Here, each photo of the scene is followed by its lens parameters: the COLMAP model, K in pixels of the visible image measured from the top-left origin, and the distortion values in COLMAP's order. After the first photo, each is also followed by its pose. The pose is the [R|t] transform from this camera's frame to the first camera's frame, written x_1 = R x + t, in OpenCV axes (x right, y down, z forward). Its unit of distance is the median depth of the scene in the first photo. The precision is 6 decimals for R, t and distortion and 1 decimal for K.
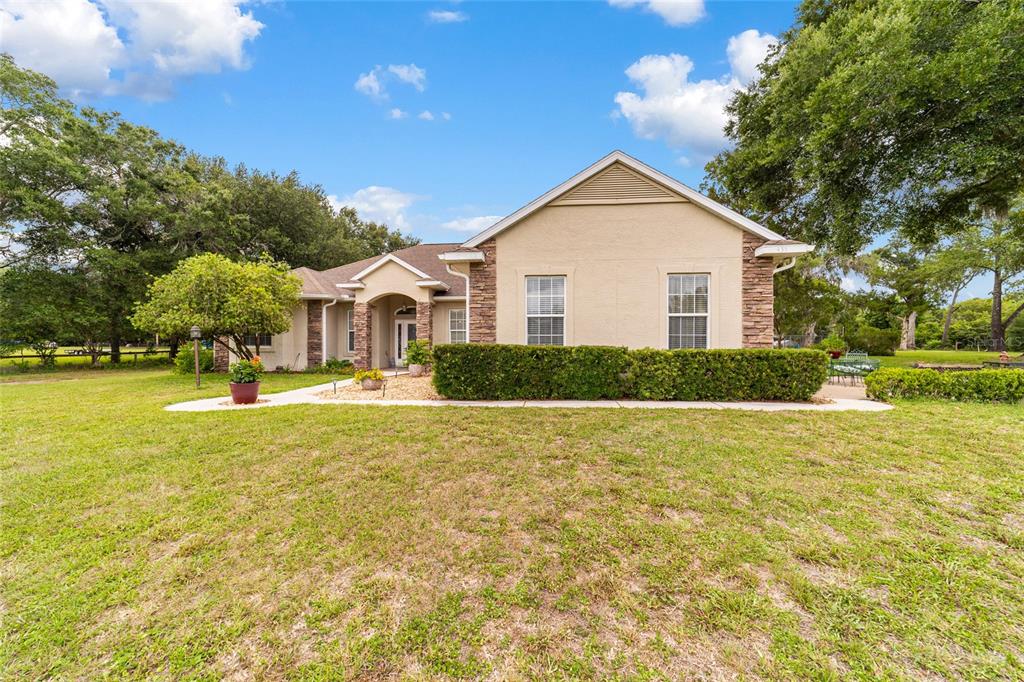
lens RADIAL K [[406.7, 0, 506.9], [0, 406.7, 344.8], [0, 0, 1]] dist [0.000686, 0.000132]
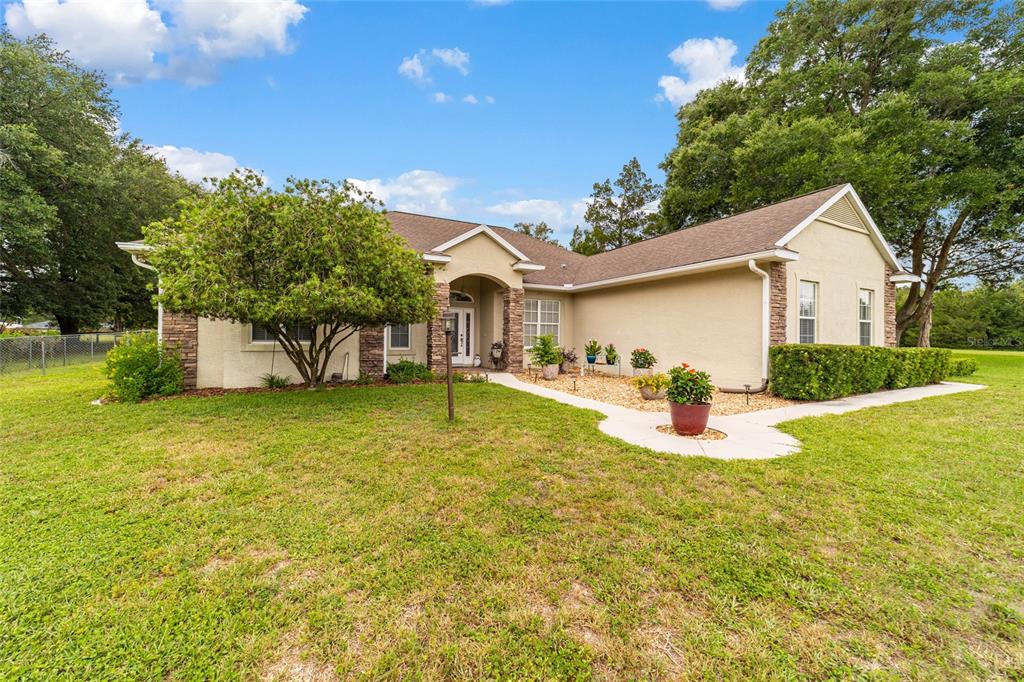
lens RADIAL K [[398.4, 0, 527.3], [0, 398.4, 336.0], [0, 0, 1]] dist [0.000213, 0.000025]
pose [[0.825169, 0.008917, 0.564815, -0.769977], [-0.010970, 0.999940, 0.000239, -0.010381], [-0.564779, -0.006393, 0.825218, 0.371656]]
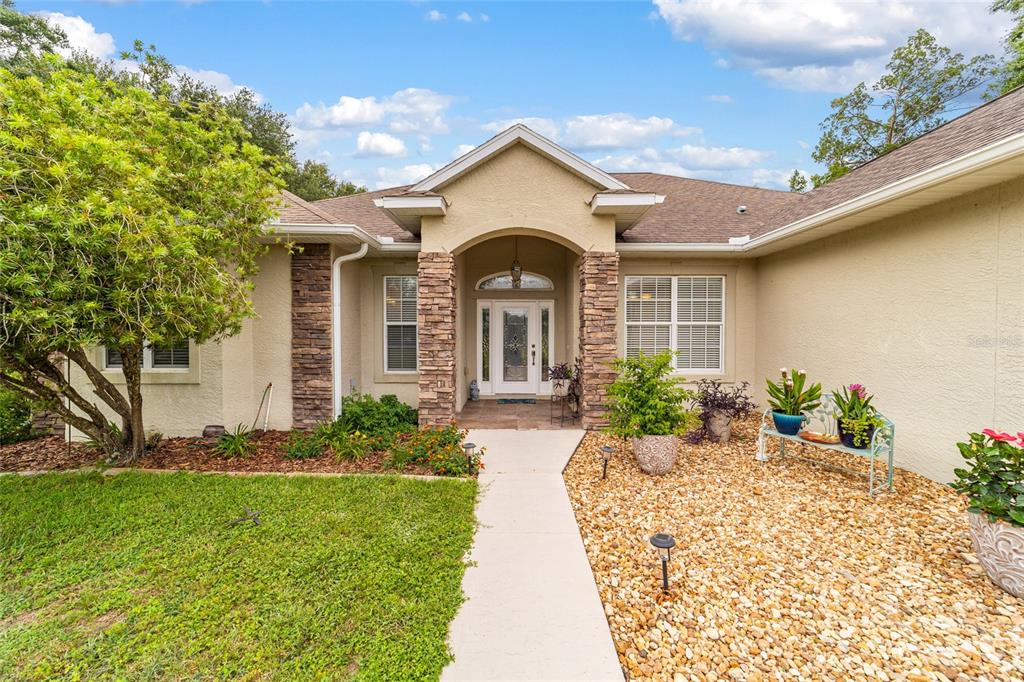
lens RADIAL K [[406.7, 0, 506.9], [0, 406.7, 344.8], [0, 0, 1]] dist [0.000686, 0.000132]
pose [[0.996204, 0.000224, 0.087046, -0.390782], [-0.003022, 0.999483, 0.032015, -0.034363], [-0.086994, -0.032157, 0.995690, 0.729531]]
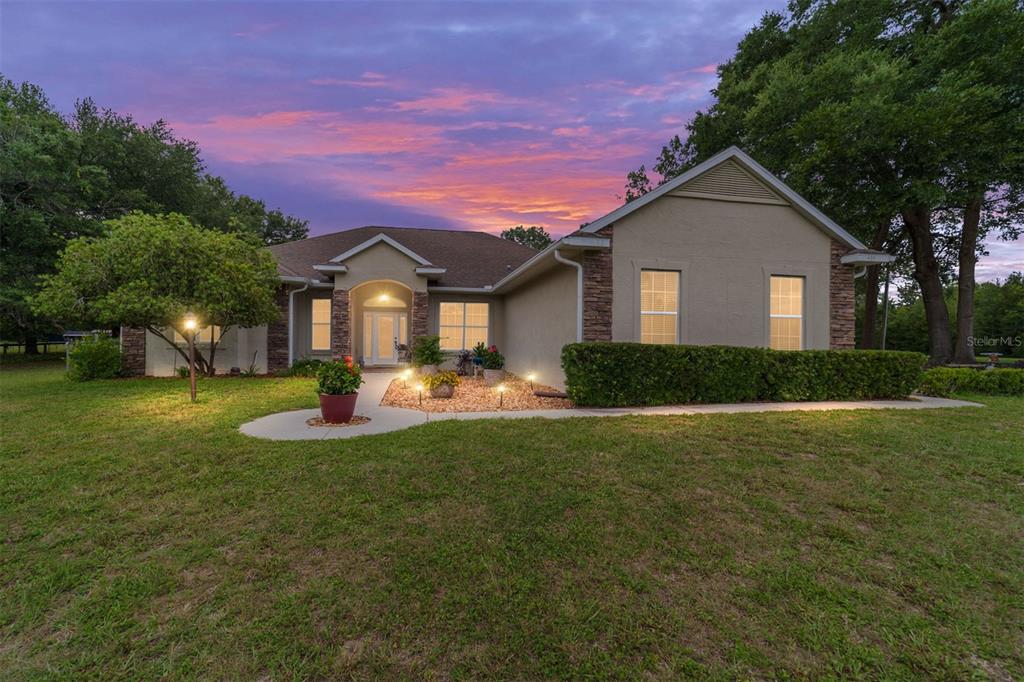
lens RADIAL K [[414.6, 0, 481.6], [0, 414.6, 340.7], [0, 0, 1]] dist [0.002014, 0.000335]
pose [[0.962041, 0.011530, 0.272662, -0.378183], [-0.010733, 0.999933, -0.004413, 0.000121], [-0.272694, 0.001319, 0.962100, 0.136772]]
